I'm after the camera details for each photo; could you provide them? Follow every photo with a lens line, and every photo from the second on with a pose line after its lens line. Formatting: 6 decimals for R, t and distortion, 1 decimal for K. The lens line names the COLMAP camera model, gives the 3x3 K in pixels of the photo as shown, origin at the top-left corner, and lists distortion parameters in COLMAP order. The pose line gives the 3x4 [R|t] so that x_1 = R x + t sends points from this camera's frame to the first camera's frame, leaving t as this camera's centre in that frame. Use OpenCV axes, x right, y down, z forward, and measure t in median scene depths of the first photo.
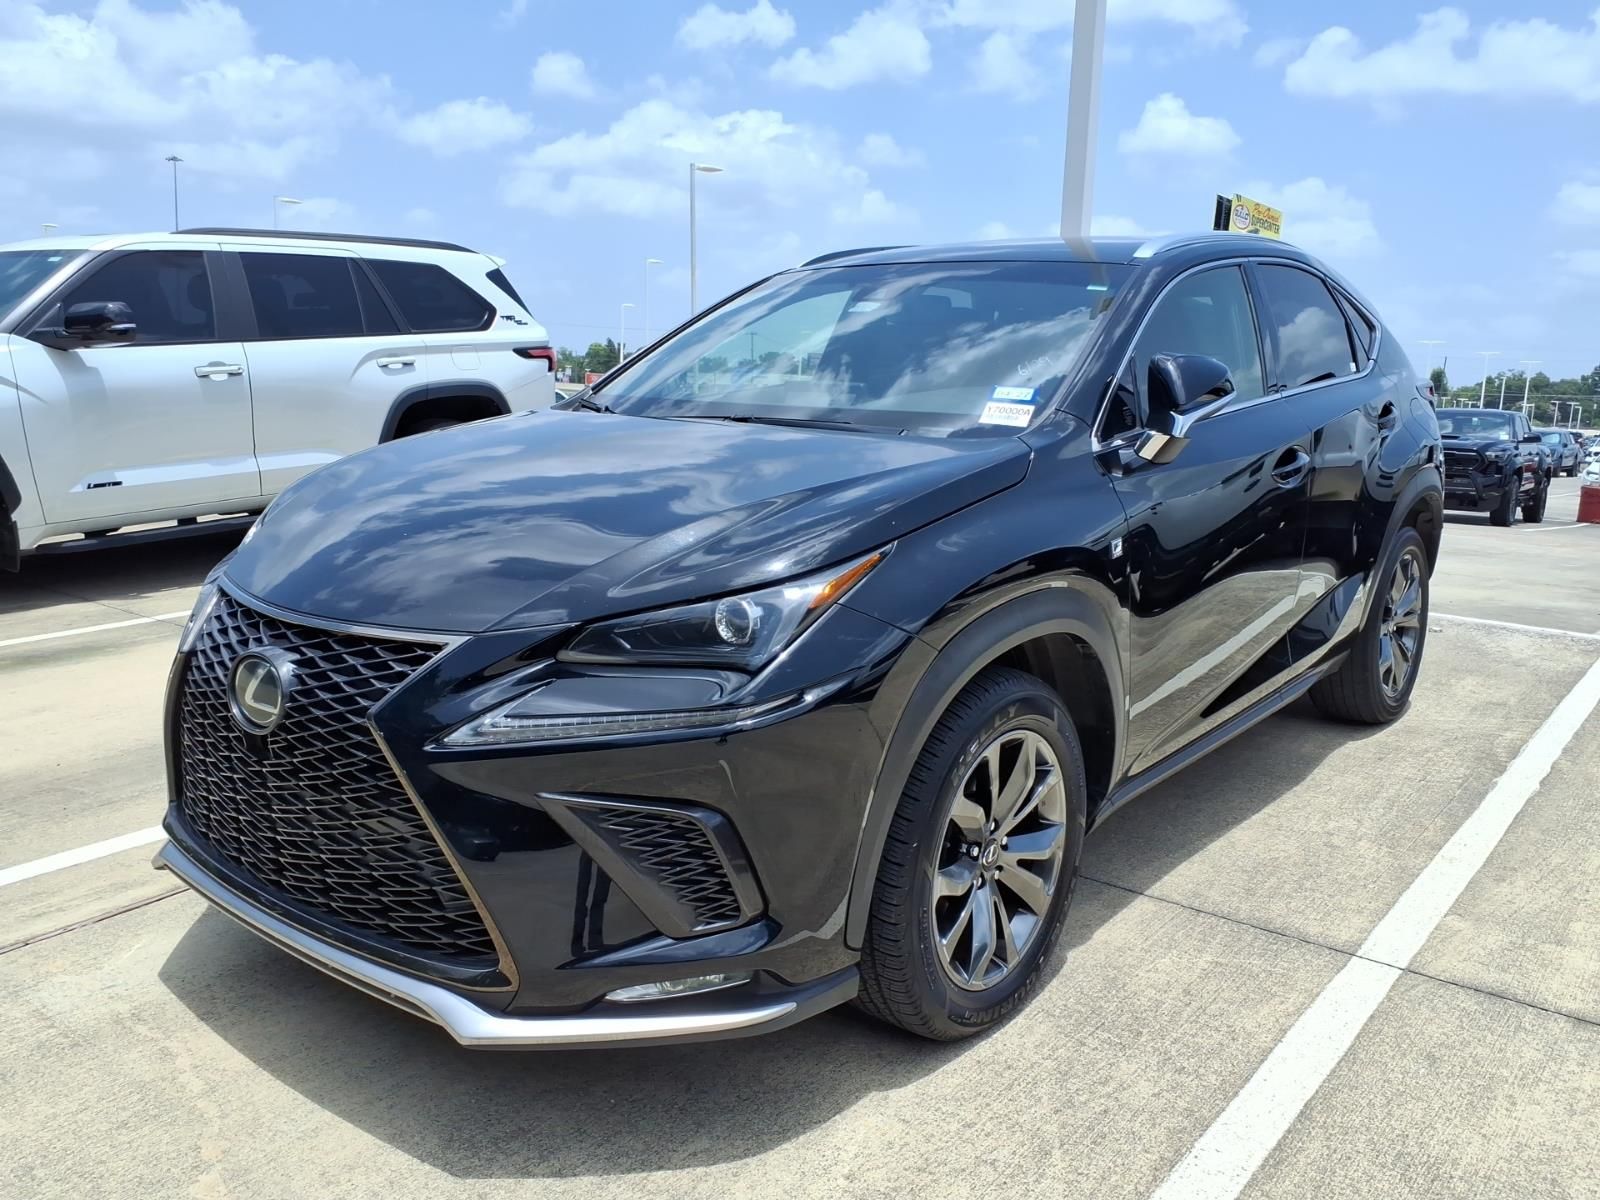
lens RADIAL K [[1309.1, 0, 800.0], [0, 1309.1, 600.0], [0, 0, 1]] dist [0.067393, -0.095003]
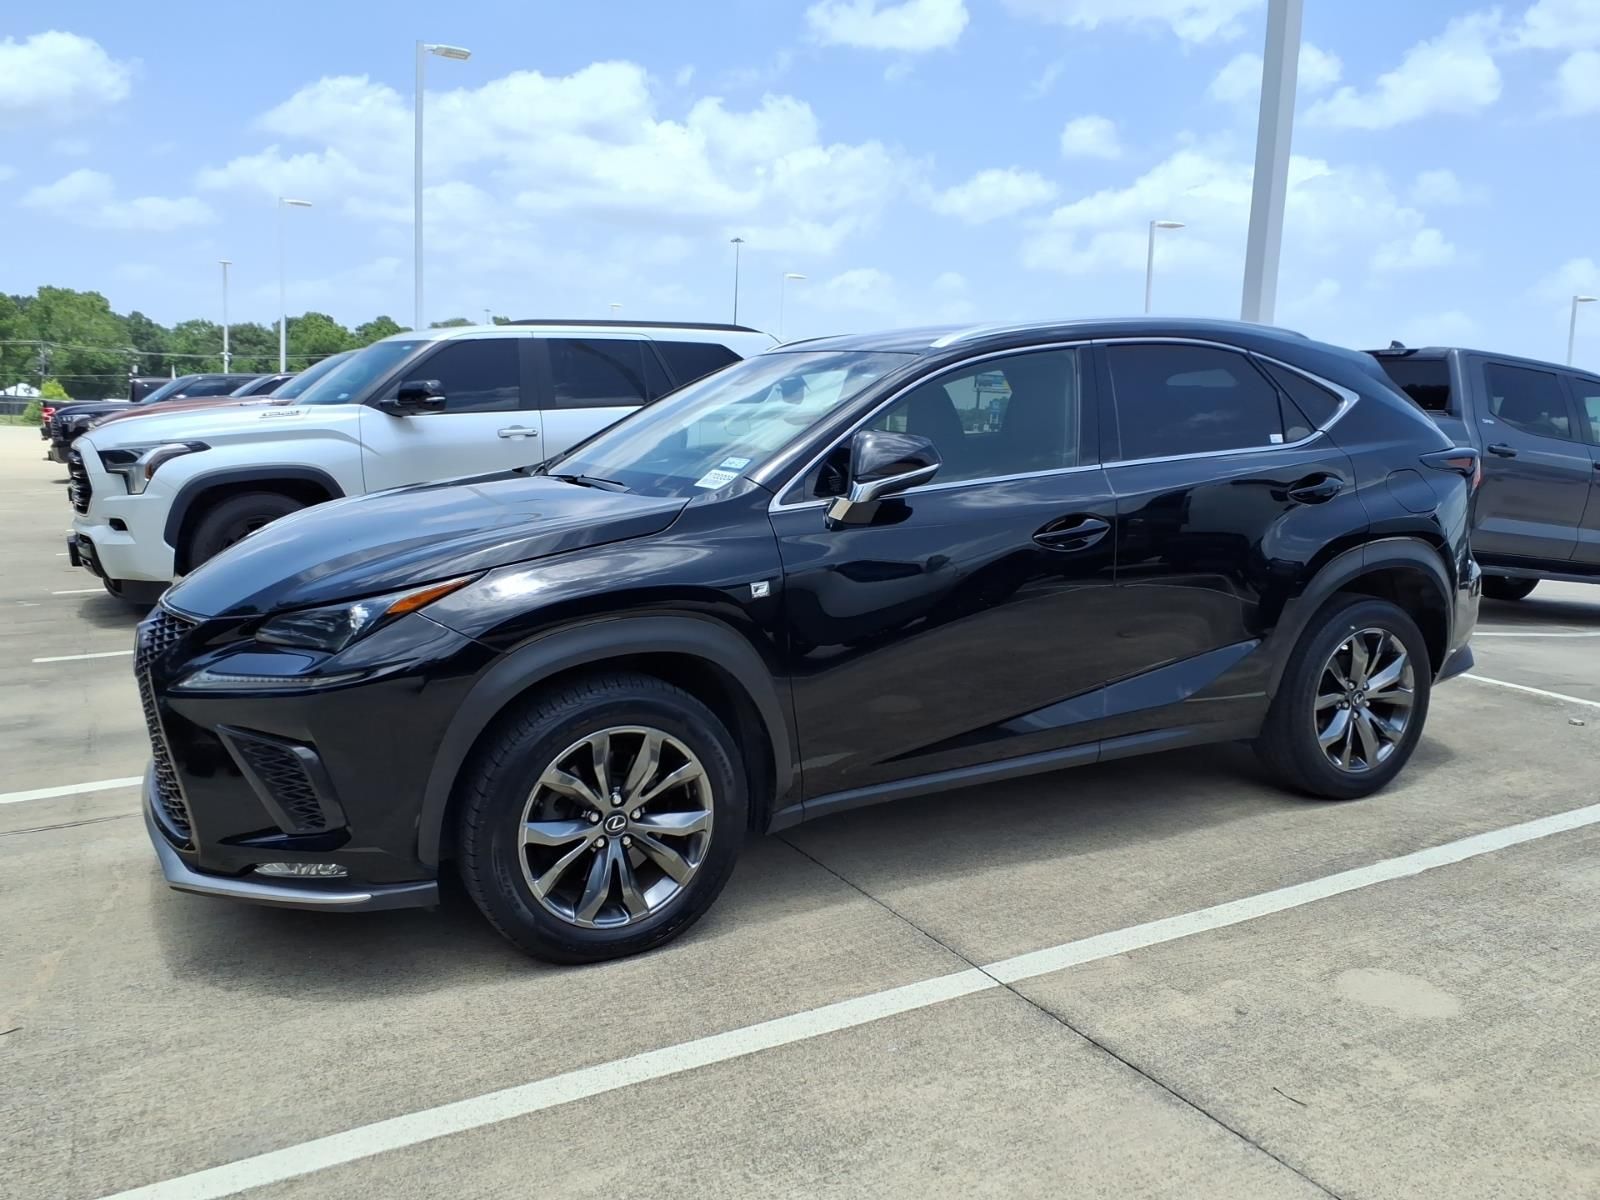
lens RADIAL K [[1309.1, 0, 800.0], [0, 1309.1, 600.0], [0, 0, 1]] dist [0.067393, -0.095003]
pose [[0.922313, 0.054592, -0.382569, 0.292865], [-0.070349, 0.997148, -0.027311, 0.000247], [0.379987, 0.052103, 0.923523, -0.042104]]
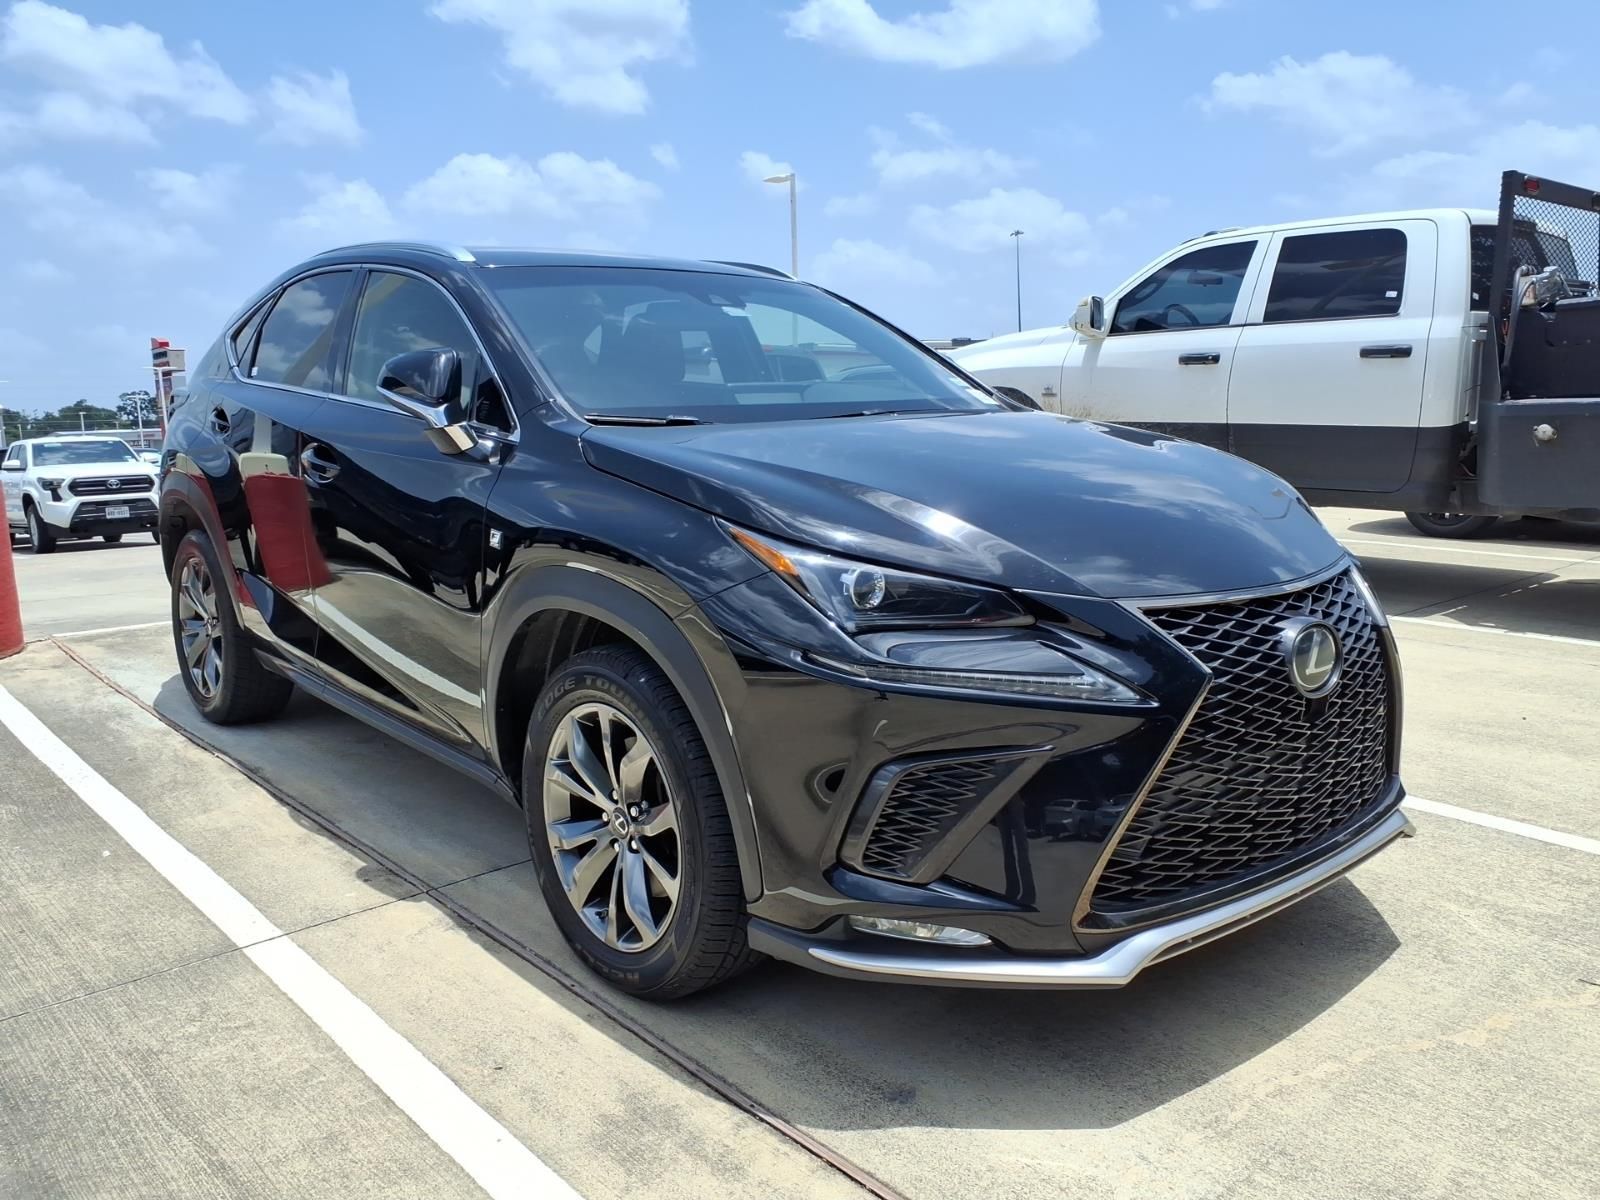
lens RADIAL K [[1309.1, 0, 800.0], [0, 1309.1, 600.0], [0, 0, 1]] dist [0.067393, -0.095003]
pose [[0.158084, -0.187889, 0.969385, -0.500947], [0.205231, 0.966542, 0.153870, -0.075771], [-0.965862, 0.174623, 0.191356, 0.396169]]
